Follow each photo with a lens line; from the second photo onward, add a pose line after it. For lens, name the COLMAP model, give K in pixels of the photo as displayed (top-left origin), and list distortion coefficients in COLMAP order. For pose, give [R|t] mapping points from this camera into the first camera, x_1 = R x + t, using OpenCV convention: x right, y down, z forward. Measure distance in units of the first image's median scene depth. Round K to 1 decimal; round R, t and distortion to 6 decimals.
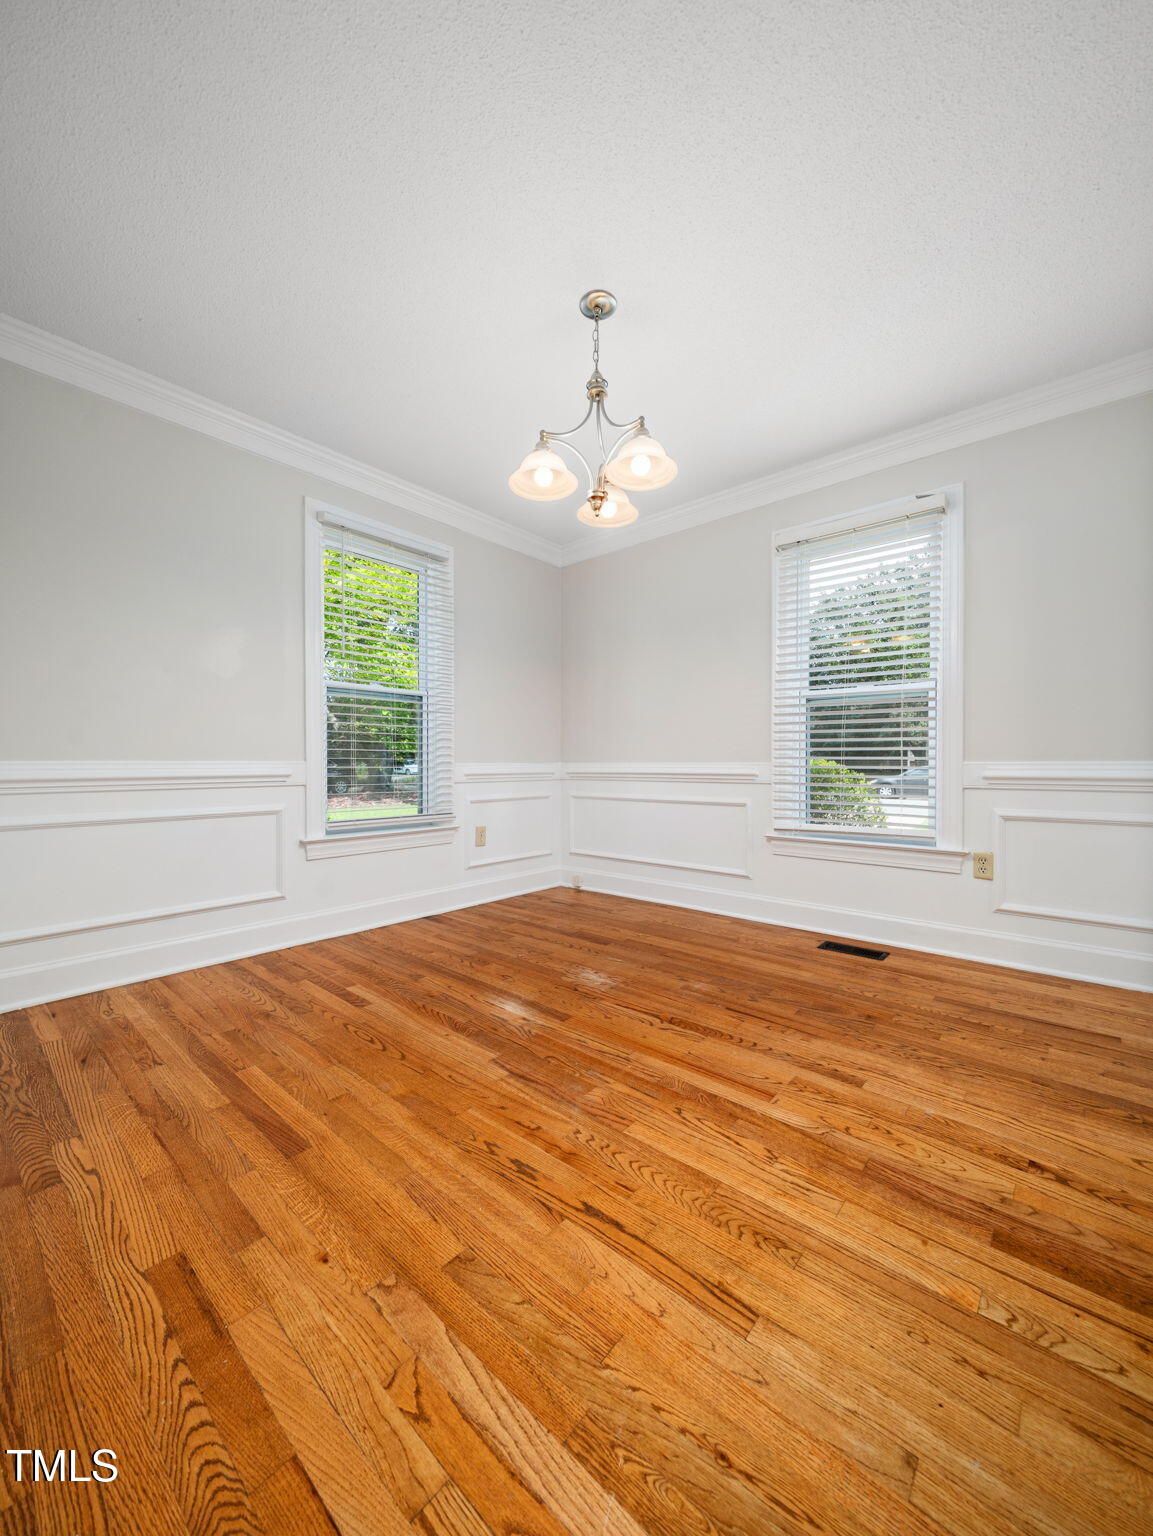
lens RADIAL K [[635.8, 0, 534.8], [0, 635.8, 762.9], [0, 0, 1]] dist [-0.004750, -0.000125]
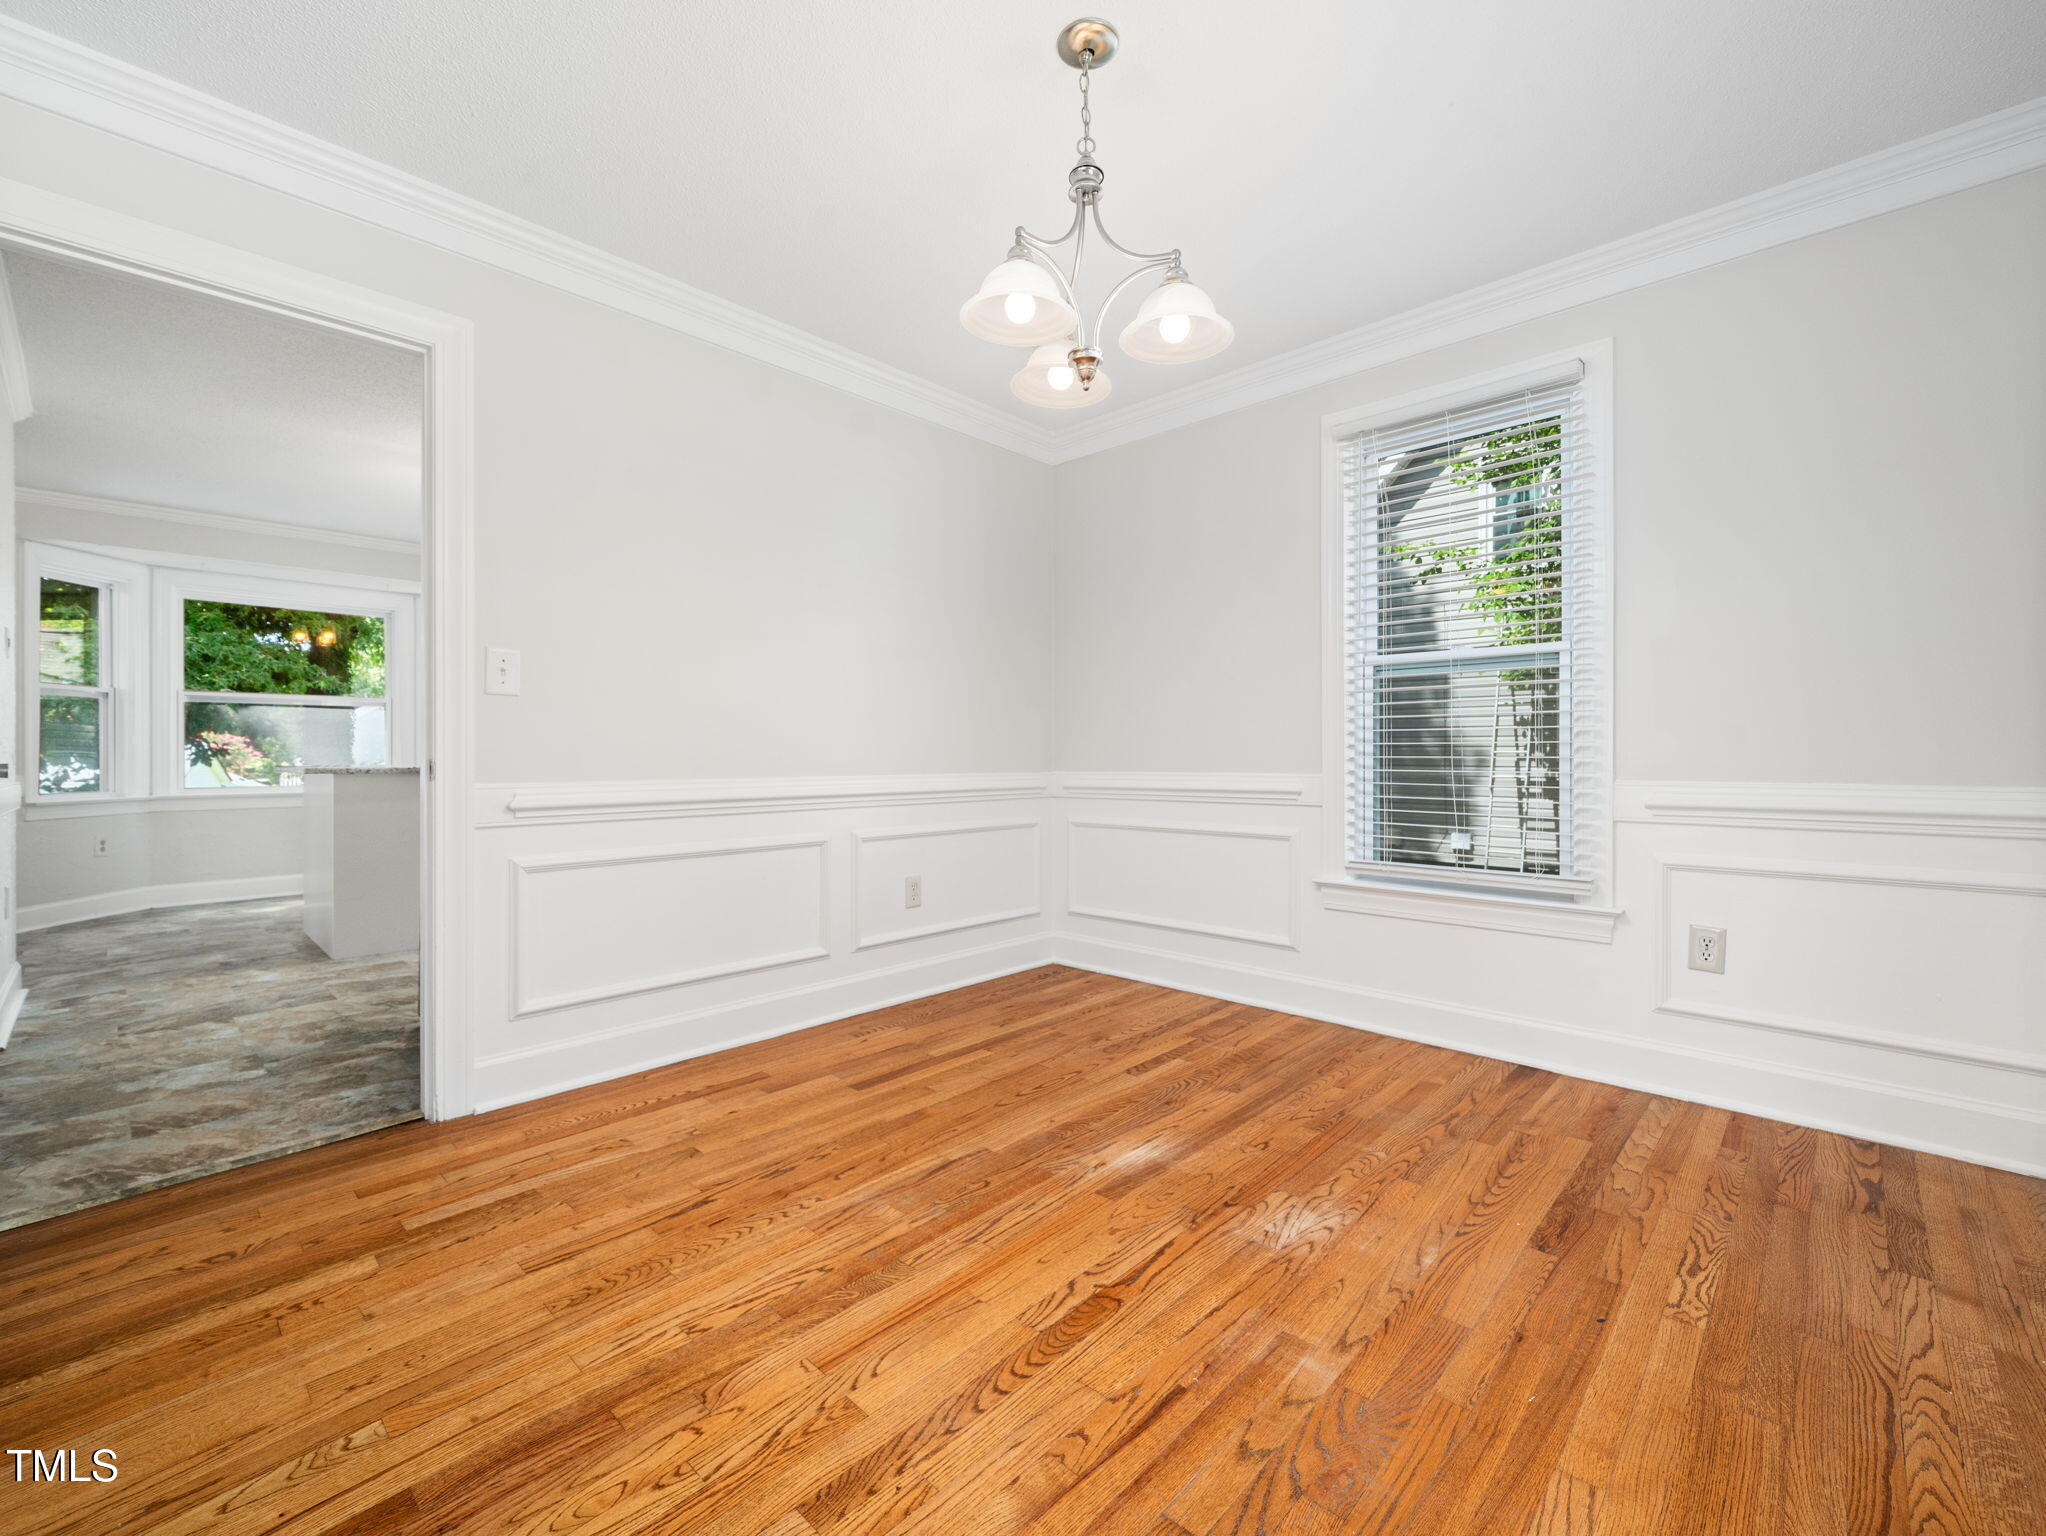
lens RADIAL K [[846.9, 0, 1017.8], [0, 846.9, 765.2], [0, 0, 1]] dist [-0.004750, -0.000125]
pose [[-0.036417, 0.010190, -0.999285, 0.933957], [0.005675, 0.999934, 0.009990, -0.040938], [0.999321, -0.005308, -0.036472, 0.981455]]
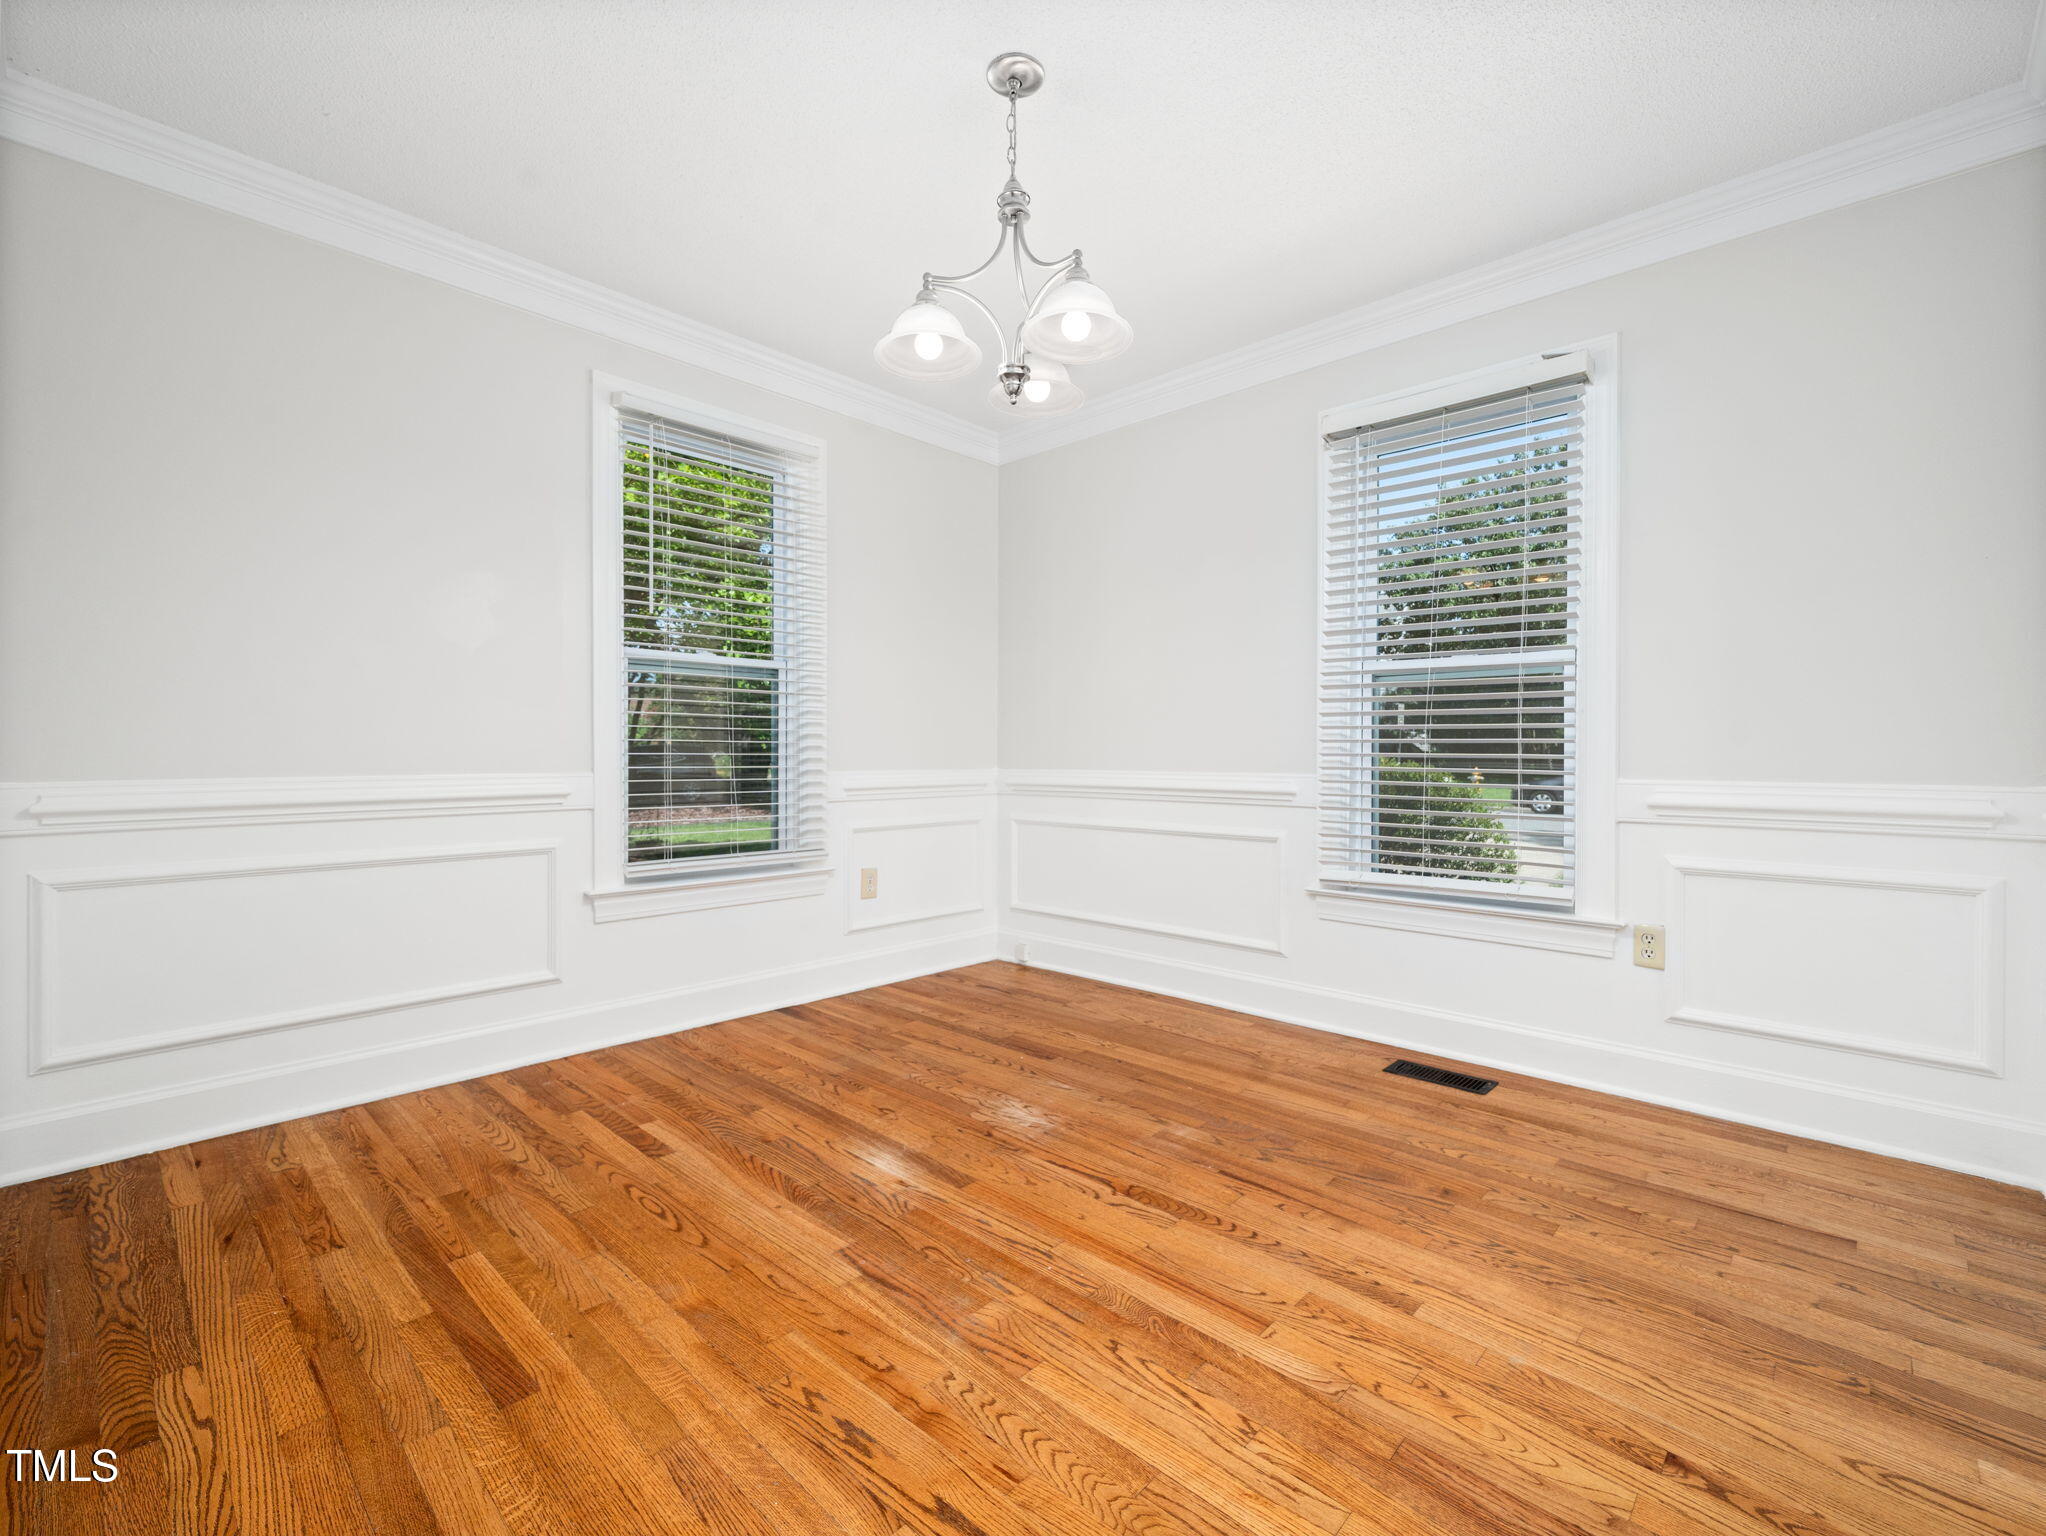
lens RADIAL K [[980.1, 0, 954.8], [0, 980.1, 748.3], [0, 0, 1]] dist [0.002096, -0.000016]
pose [[0.998960, 0.001056, -0.045582, 0.086356], [-0.001063, 0.999999, -0.000127, -0.040836], [0.045582, 0.000175, 0.998961, 0.005171]]
